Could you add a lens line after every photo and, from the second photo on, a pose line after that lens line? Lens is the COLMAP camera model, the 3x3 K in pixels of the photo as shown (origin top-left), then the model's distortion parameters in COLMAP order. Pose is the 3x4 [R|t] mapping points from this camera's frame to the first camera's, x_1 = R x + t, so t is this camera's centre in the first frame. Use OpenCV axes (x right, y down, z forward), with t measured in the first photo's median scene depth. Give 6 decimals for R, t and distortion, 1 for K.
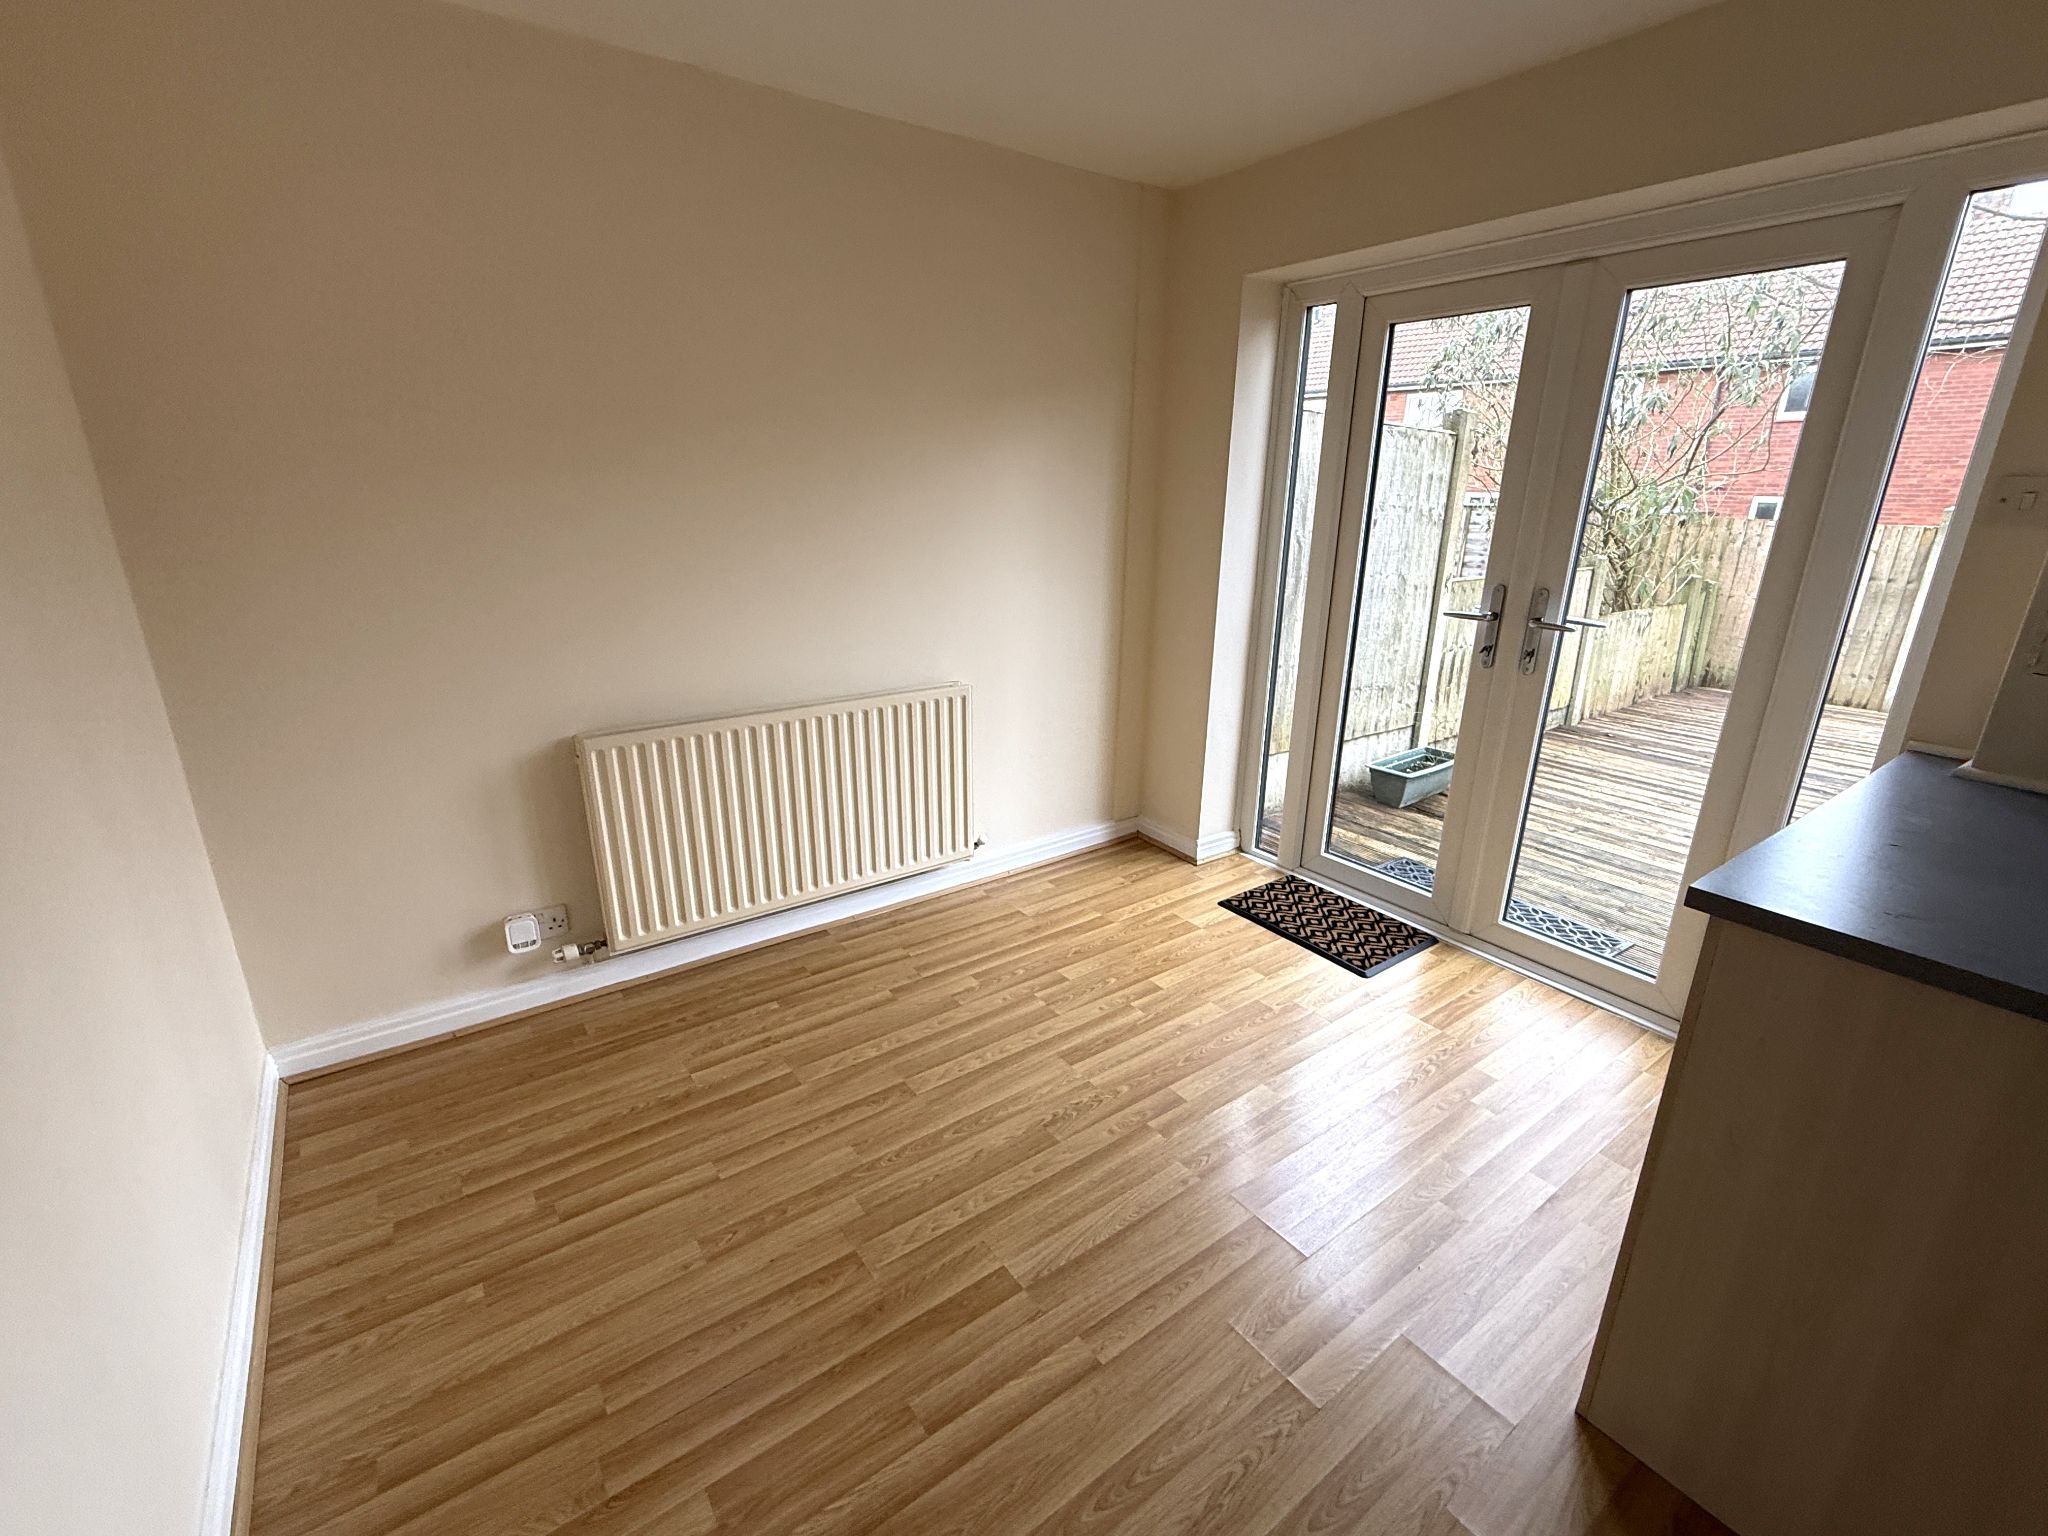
lens RADIAL K [[894.4, 0, 1024.4], [0, 894.4, 770.9], [0, 0, 1]] dist [0.004105, -0.002230]
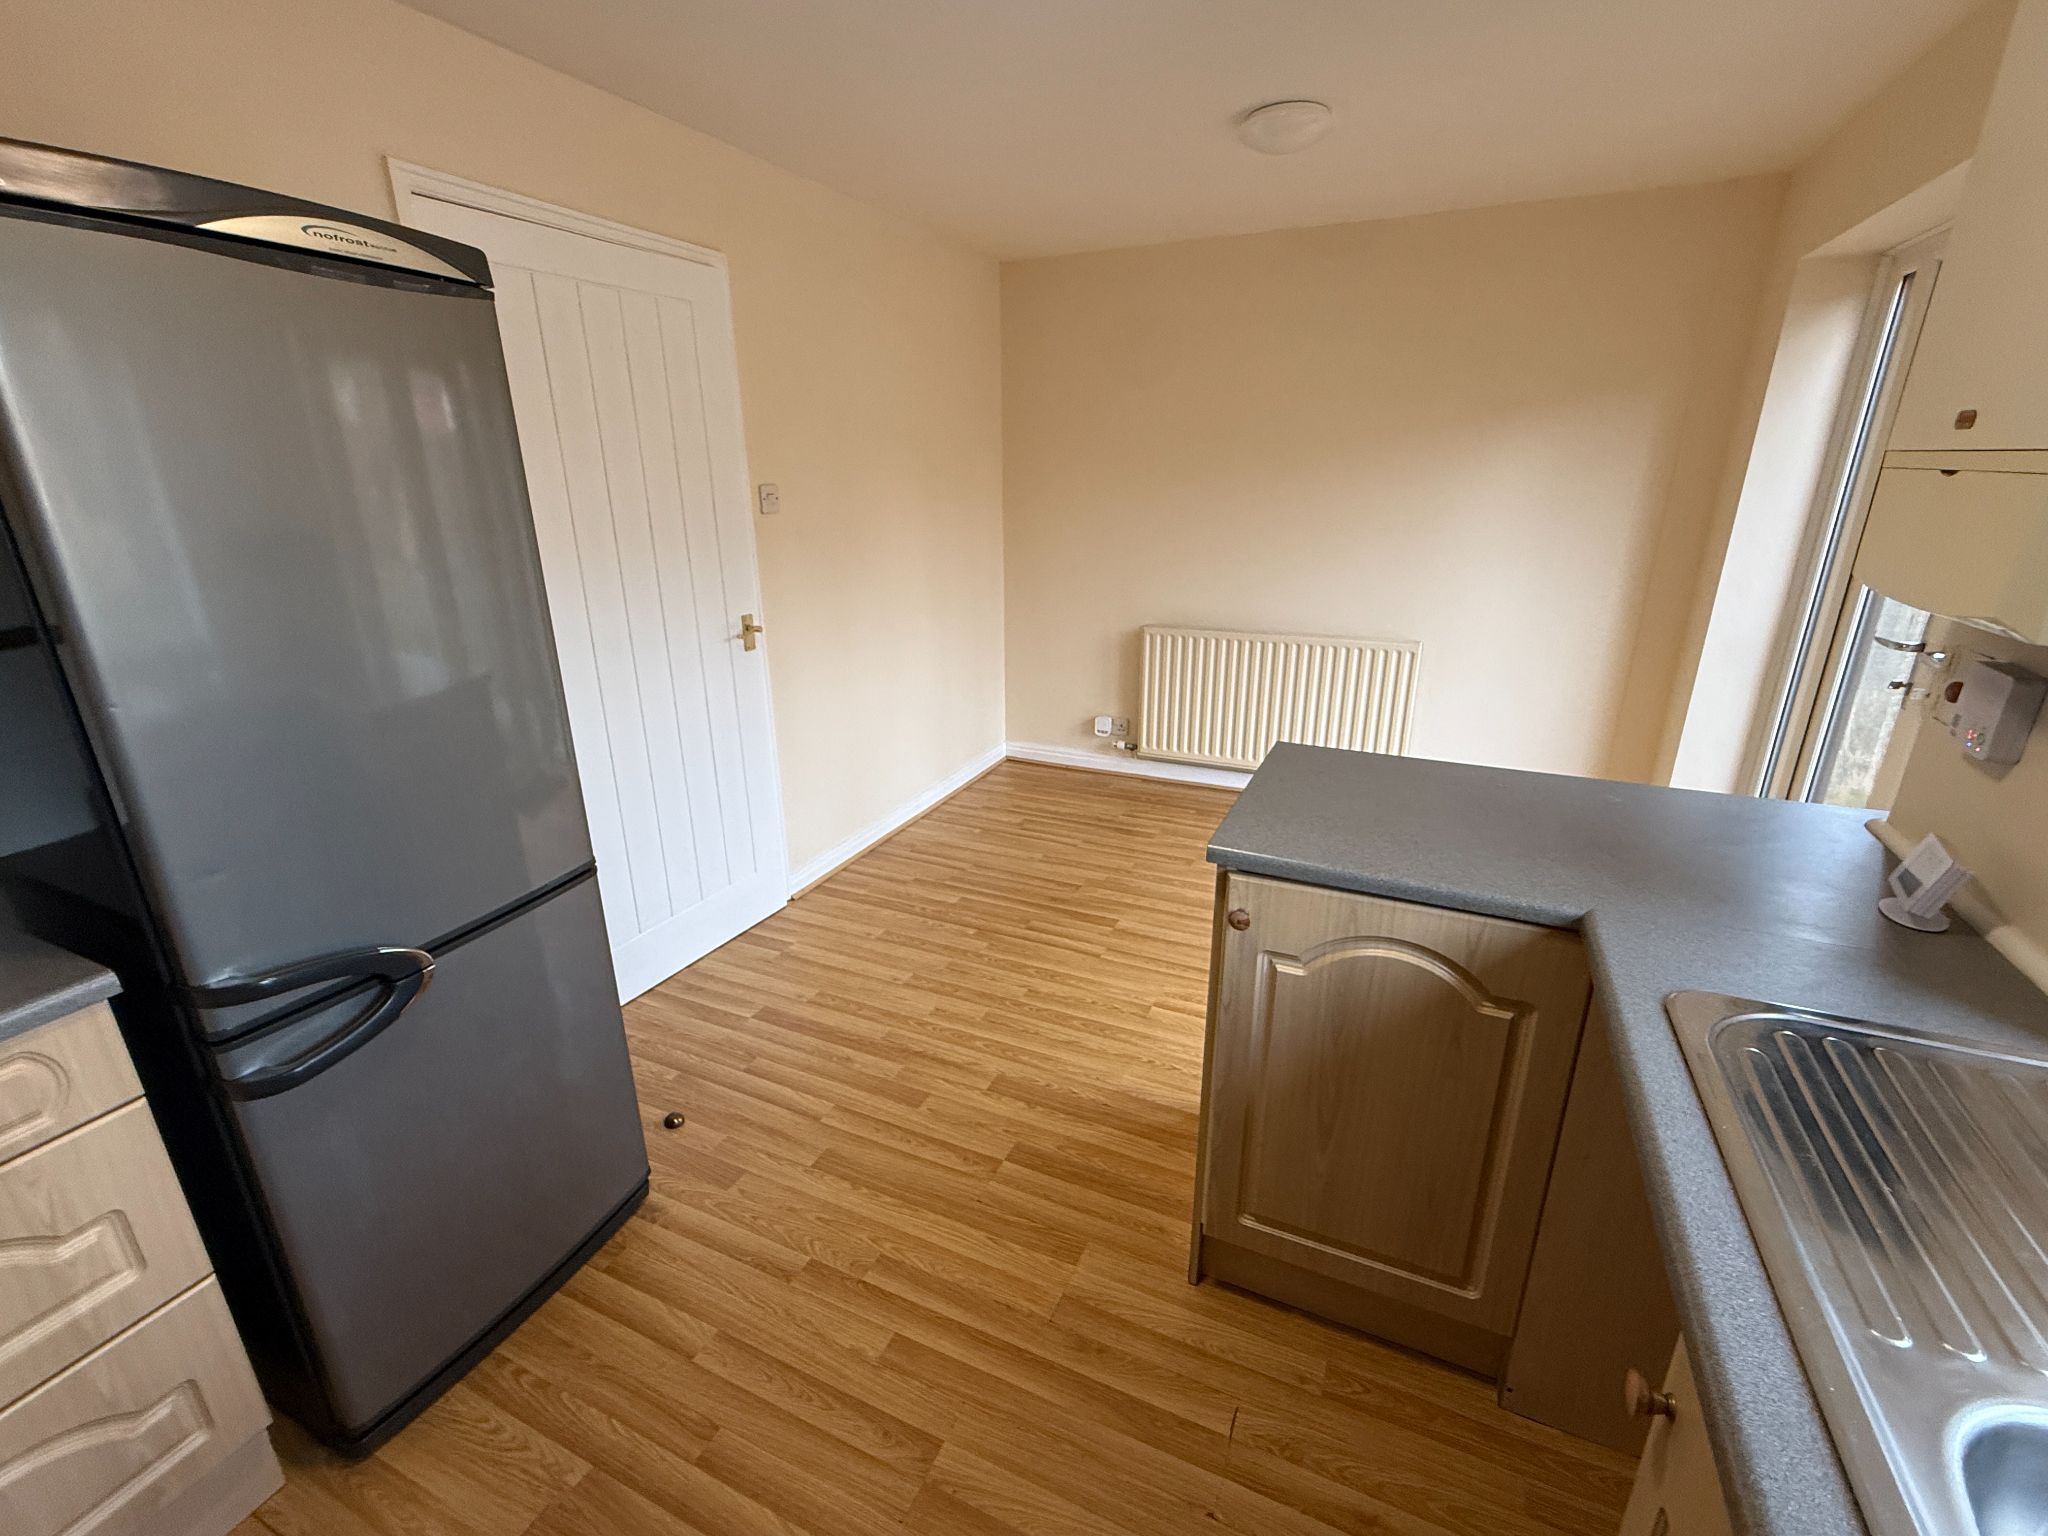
lens RADIAL K [[894.4, 0, 1022.7], [0, 894.4, 770.3], [0, 0, 1]] dist [0.004105, -0.002230]
pose [[0.490439, 0.268290, -0.829150, 1.044354], [-0.254483, 0.954053, 0.158179, 0.020083], [0.833491, 0.133428, 0.536180, -0.144384]]
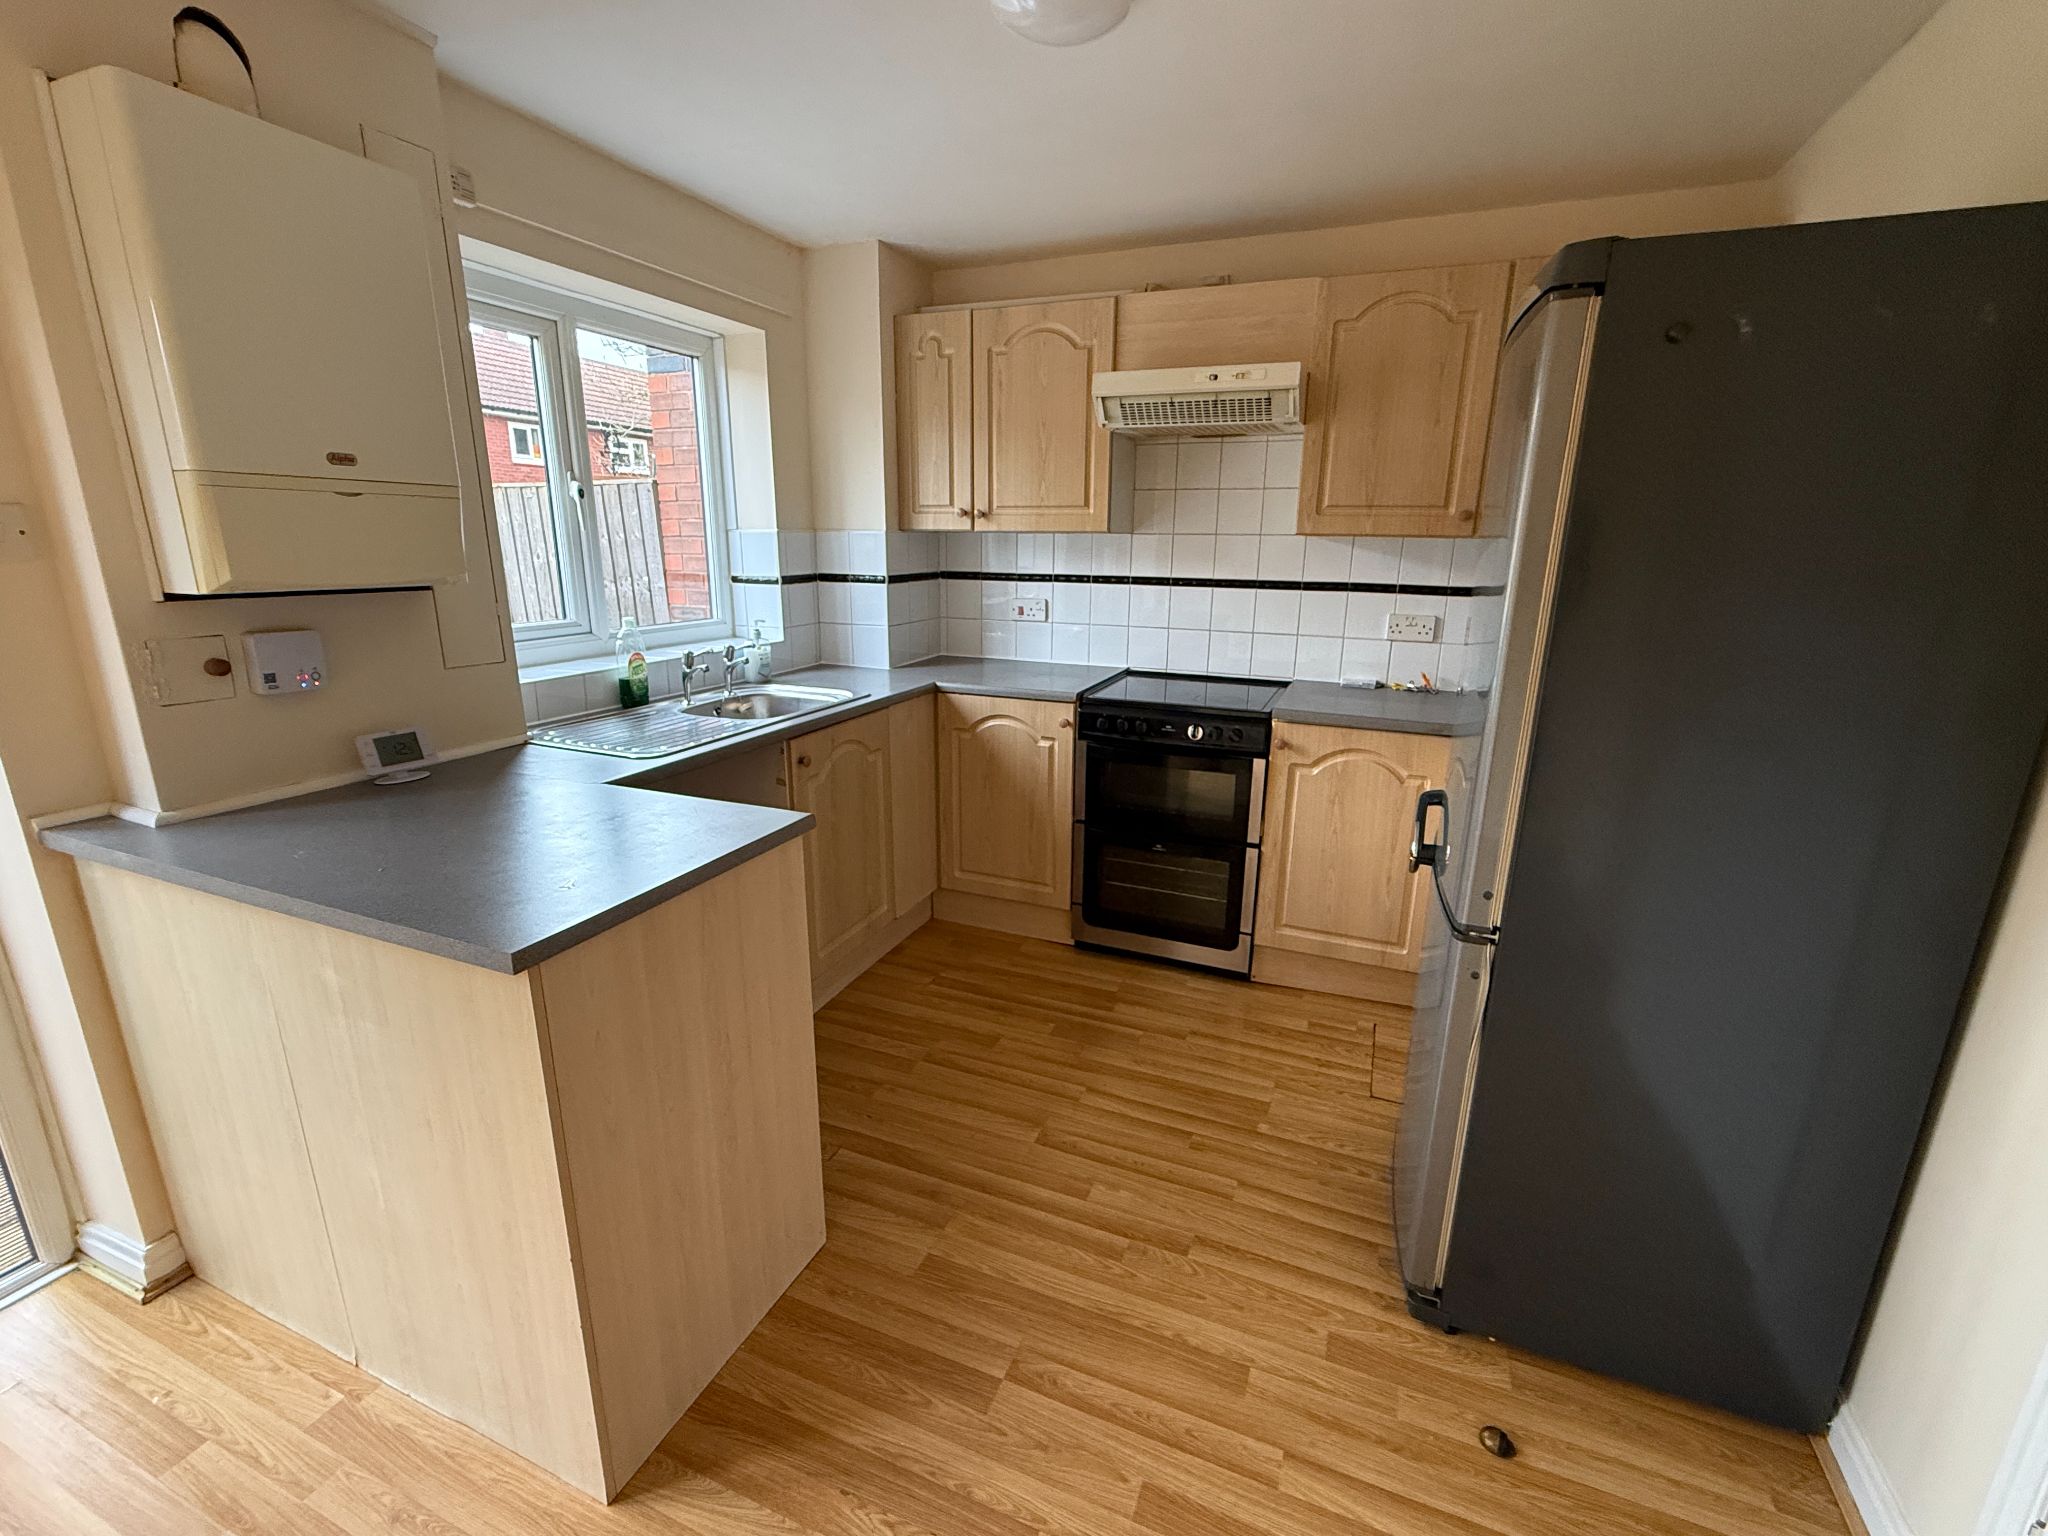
lens RADIAL K [[894.4, 0, 1031.8], [0, 894.4, 766.2], [0, 0, 1]] dist [0.004105, -0.002230]
pose [[-0.529665, -0.226252, 0.817475, -0.136138], [0.245422, 0.881664, 0.403033, -0.154522], [-0.811926, 0.414099, -0.411459, 0.478287]]
